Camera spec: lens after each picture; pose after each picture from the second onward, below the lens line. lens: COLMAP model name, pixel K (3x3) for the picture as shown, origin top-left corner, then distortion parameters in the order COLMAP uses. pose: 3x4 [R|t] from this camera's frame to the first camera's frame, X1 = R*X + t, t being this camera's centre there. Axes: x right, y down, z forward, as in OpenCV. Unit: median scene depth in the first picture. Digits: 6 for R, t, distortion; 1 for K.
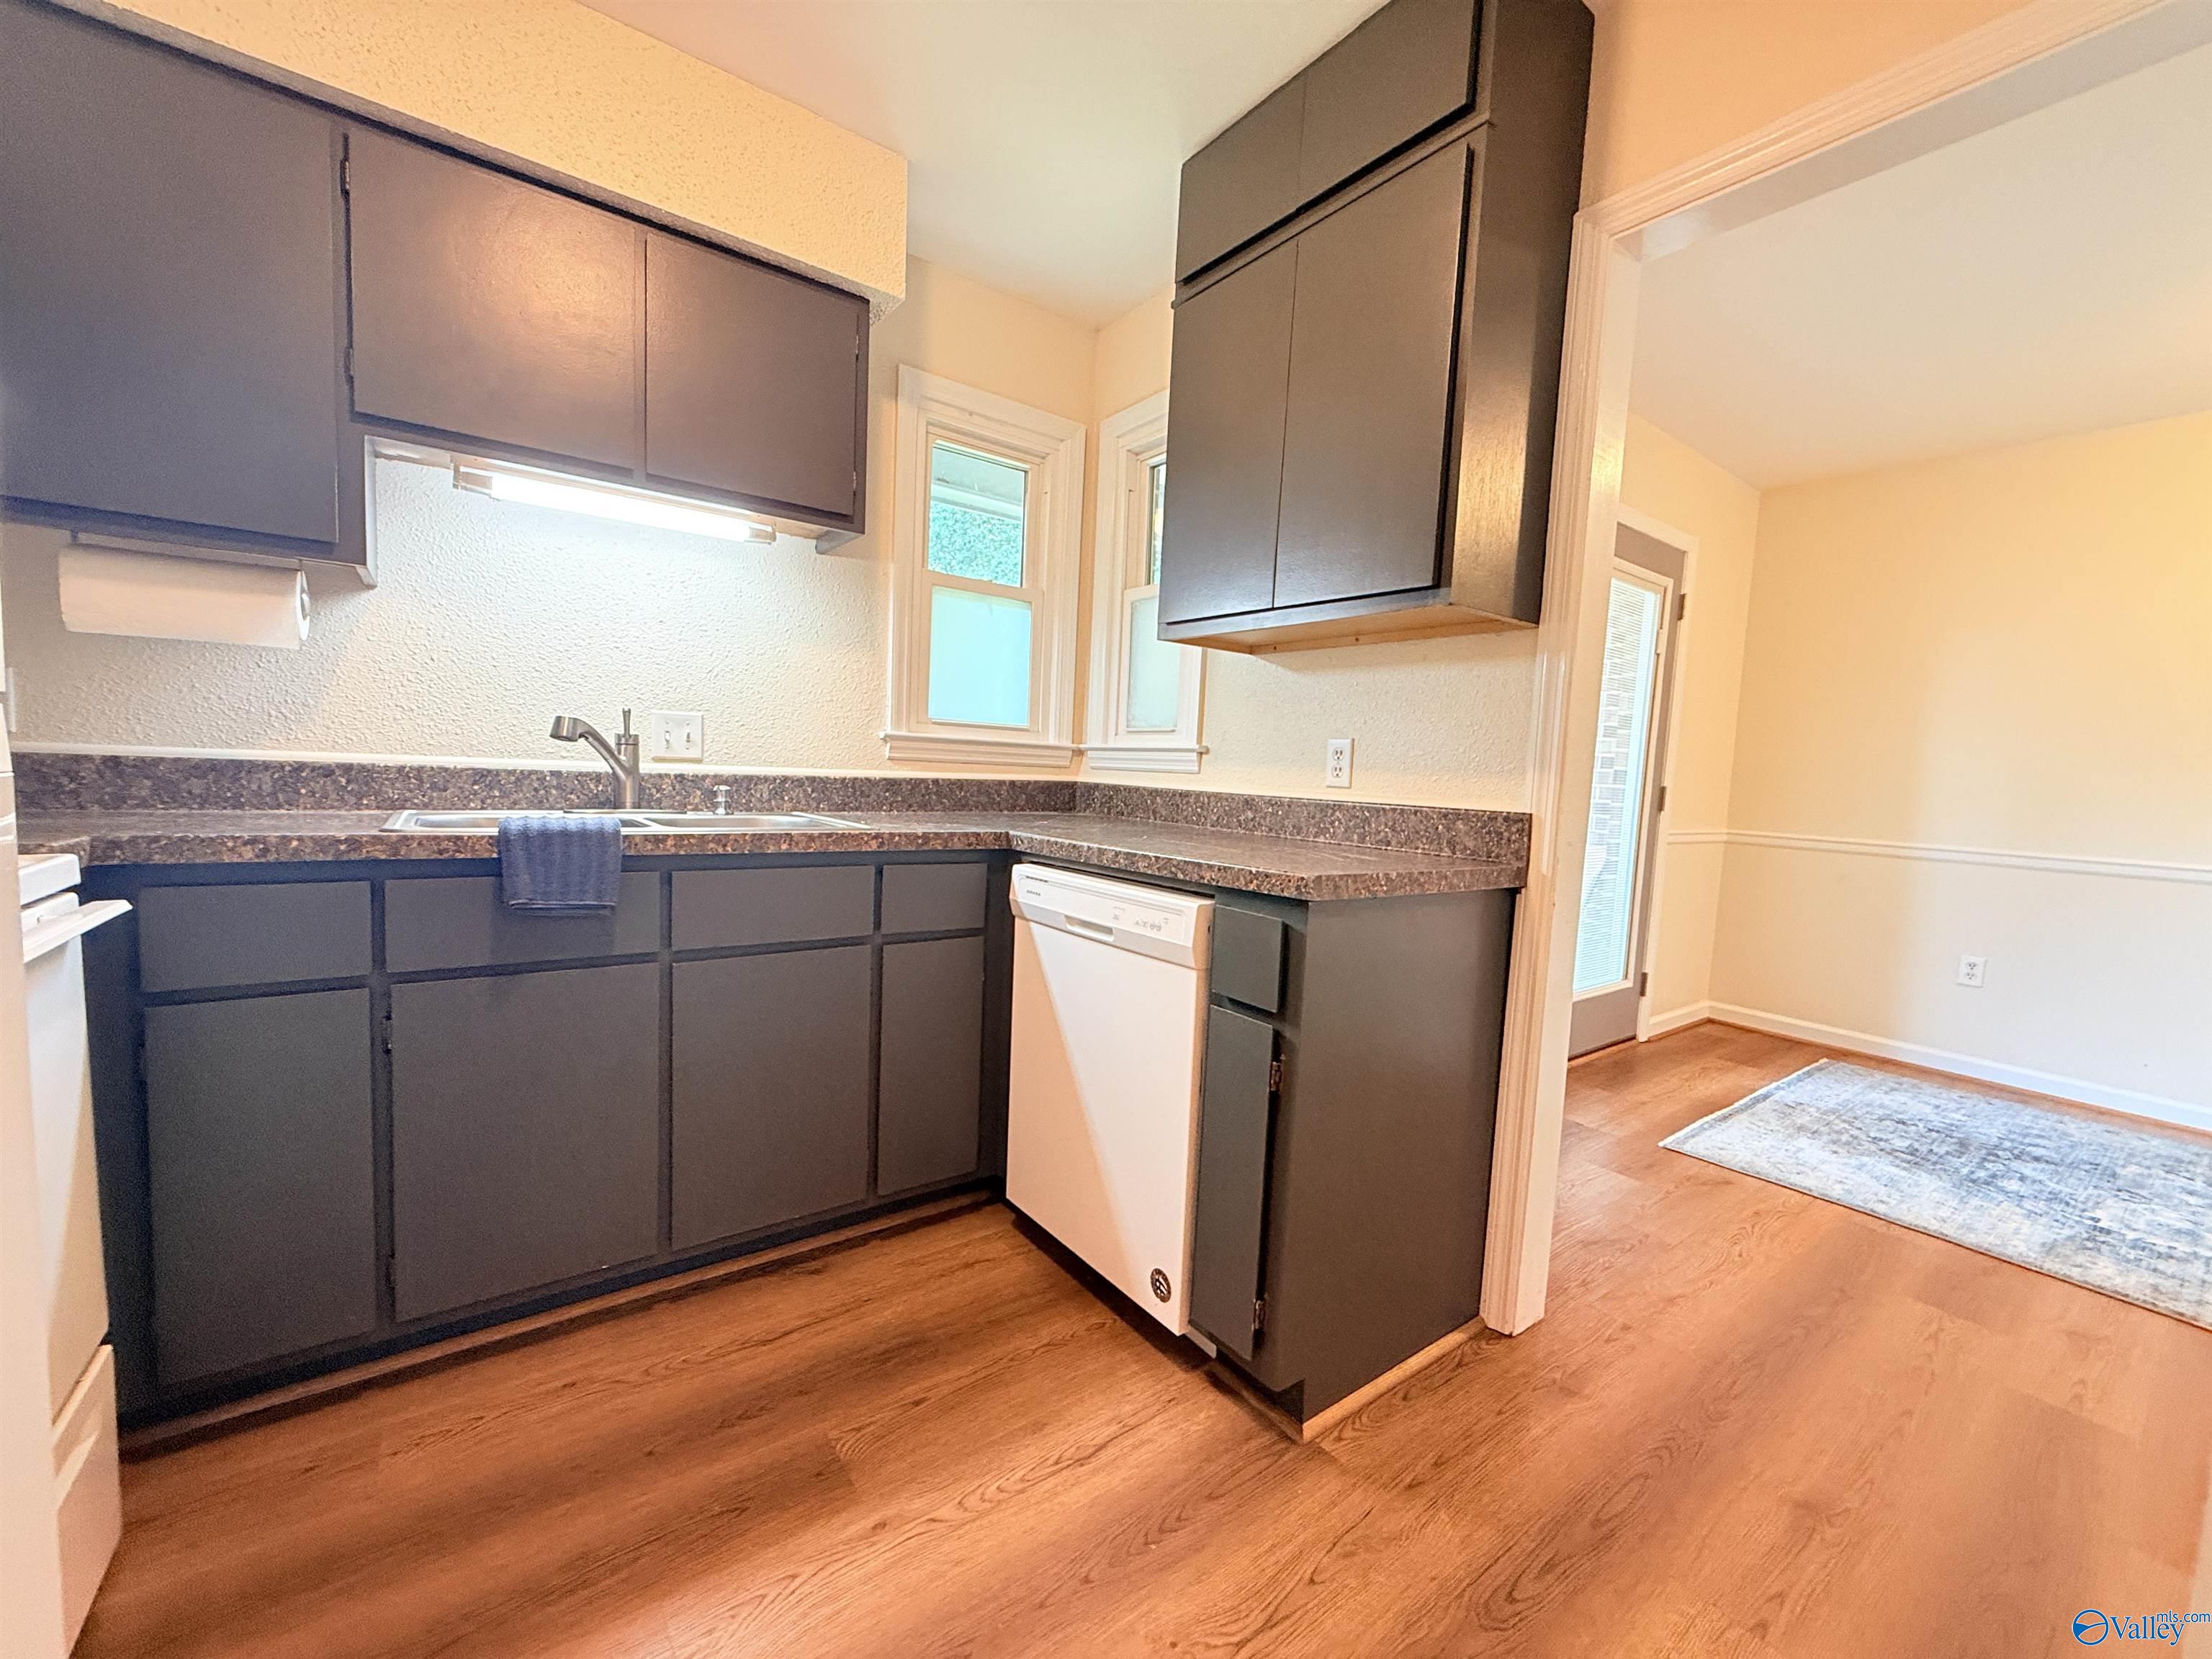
lens RADIAL K [[877.2, 0, 1102.1], [0, 877.2, 830.5], [0, 0, 1]] dist [-0.000584, -0.000048]
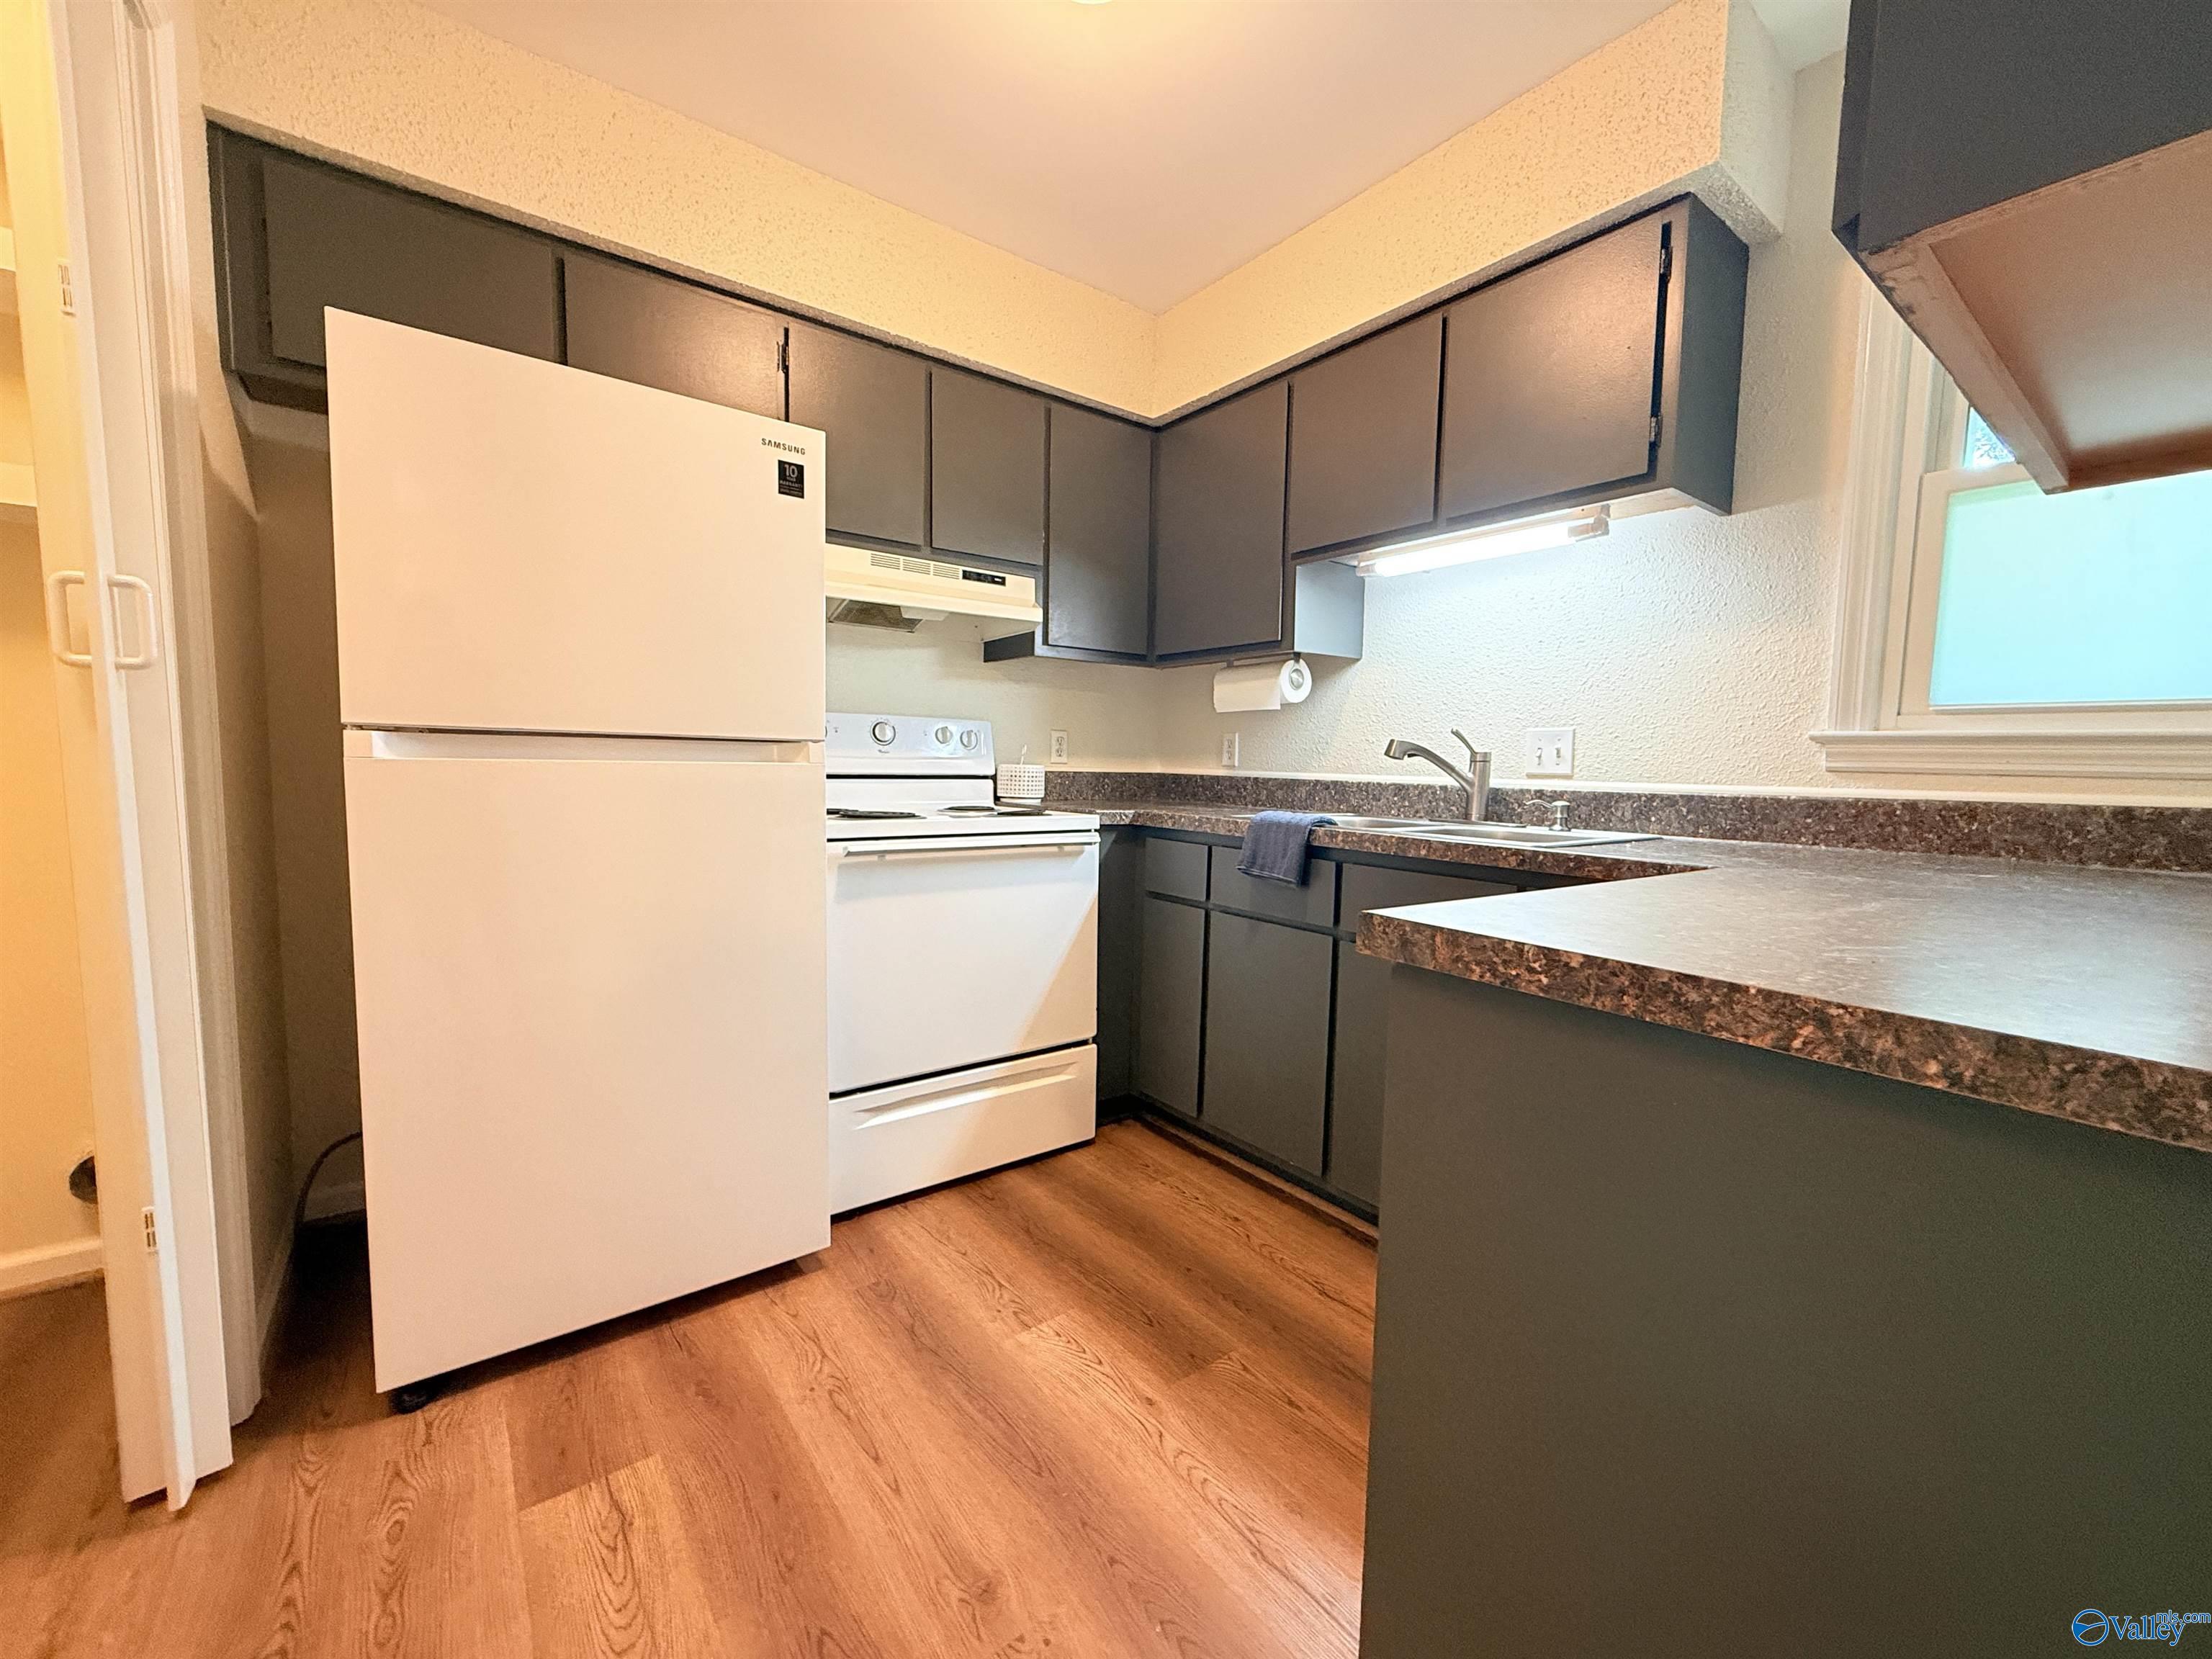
lens RADIAL K [[877.2, 0, 1102.1], [0, 877.2, 830.5], [0, 0, 1]] dist [-0.000584, -0.000048]
pose [[0.013019, 0.036080, -0.999264, 0.583664], [-0.092624, 0.995096, 0.034723, -0.006853], [0.995616, 0.092104, 0.016297, 0.546617]]
